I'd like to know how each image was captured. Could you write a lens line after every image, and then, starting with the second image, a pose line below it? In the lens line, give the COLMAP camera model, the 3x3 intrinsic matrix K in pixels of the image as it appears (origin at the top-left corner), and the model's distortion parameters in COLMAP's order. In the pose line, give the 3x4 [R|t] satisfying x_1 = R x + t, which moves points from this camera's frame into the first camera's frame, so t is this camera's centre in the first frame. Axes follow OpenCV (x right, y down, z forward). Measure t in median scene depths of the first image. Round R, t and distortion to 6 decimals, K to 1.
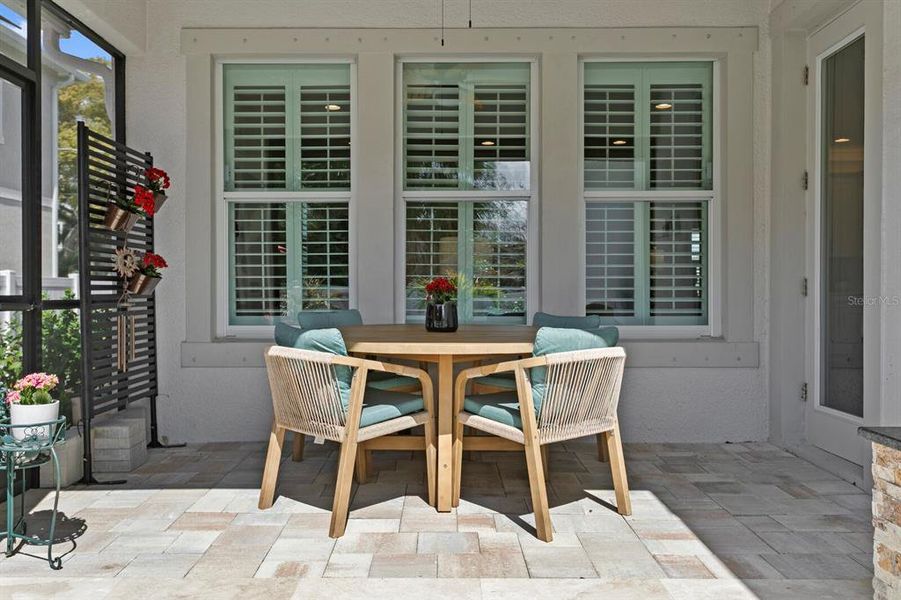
lens RADIAL K [[808.6, 0, 451.6], [0, 808.6, 300.8], [0, 0, 1]] dist [0.013068, 0.000984]
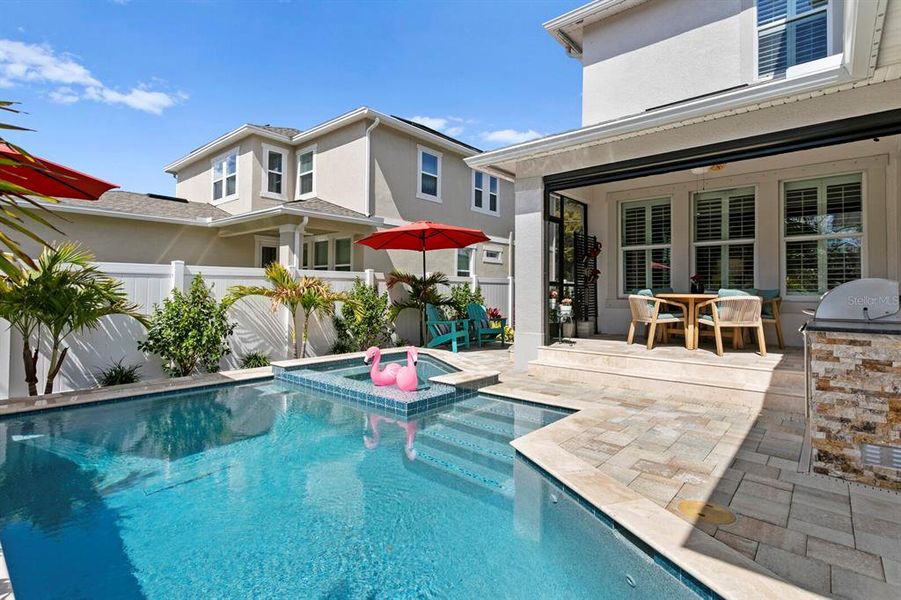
lens RADIAL K [[440.3, 0, 421.9], [0, 440.3, 279.6], [0, 0, 1]] dist [0.004899, 0.001267]
pose [[0.740991, -0.010845, -0.671427, 0.362291], [-0.016063, 0.999297, -0.033868, 0.065716], [0.671323, 0.035881, 0.740296, -0.934450]]
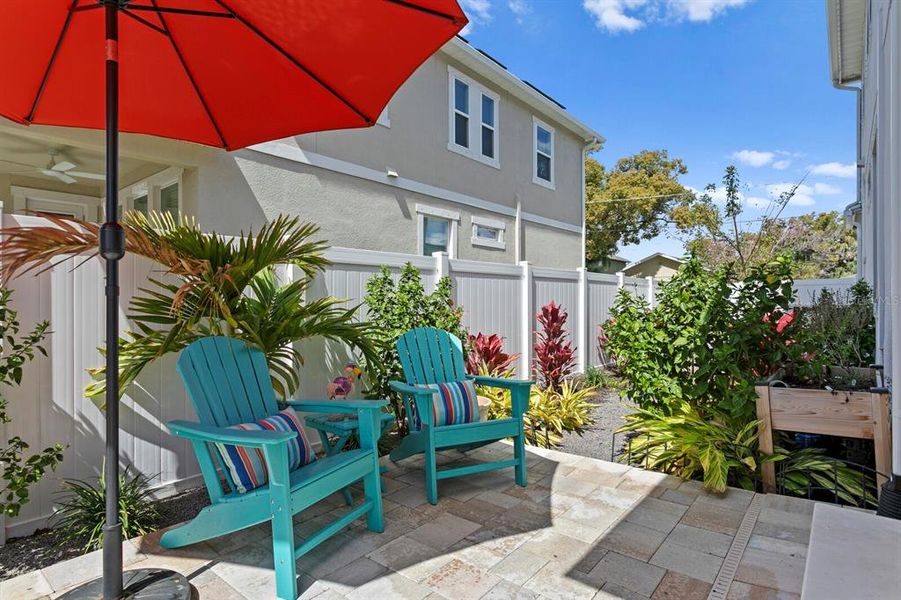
lens RADIAL K [[553.4, 0, 445.2], [0, 553.4, 301.5], [0, 0, 1]] dist [-0.007074, -0.002895]
pose [[0.790360, -0.005914, -0.612615, -0.620925], [0.000831, 0.999963, -0.008581, 0.074599], [0.612643, 0.006273, 0.790335, 0.603811]]
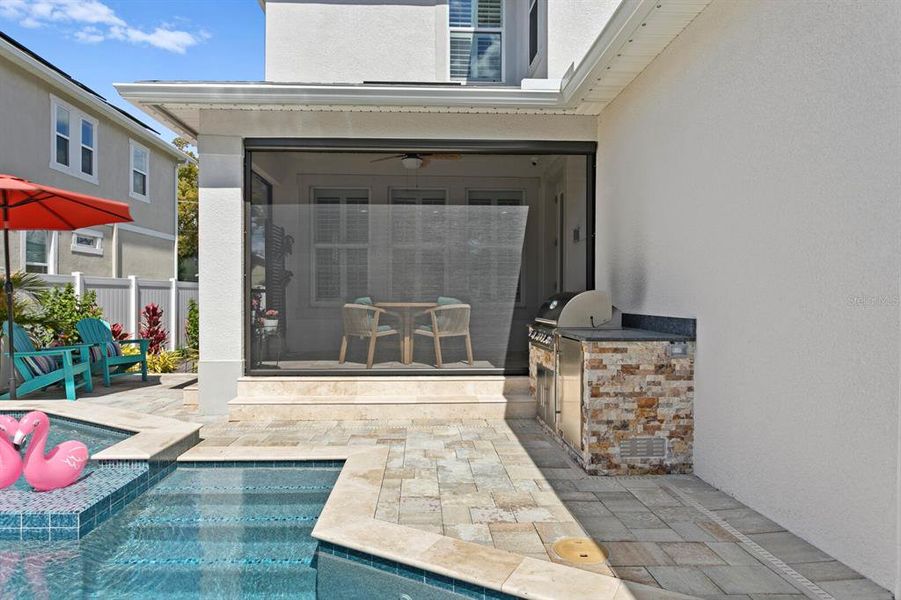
lens RADIAL K [[553.4, 0, 443.4], [0, 553.4, 299.9], [0, 0, 1]] dist [-0.007074, -0.002895]
pose [[0.999277, 0.005920, 0.037554, 0.044354], [-0.005665, 0.999960, -0.006891, 0.050842], [-0.037593, 0.006673, 0.999271, -0.896427]]
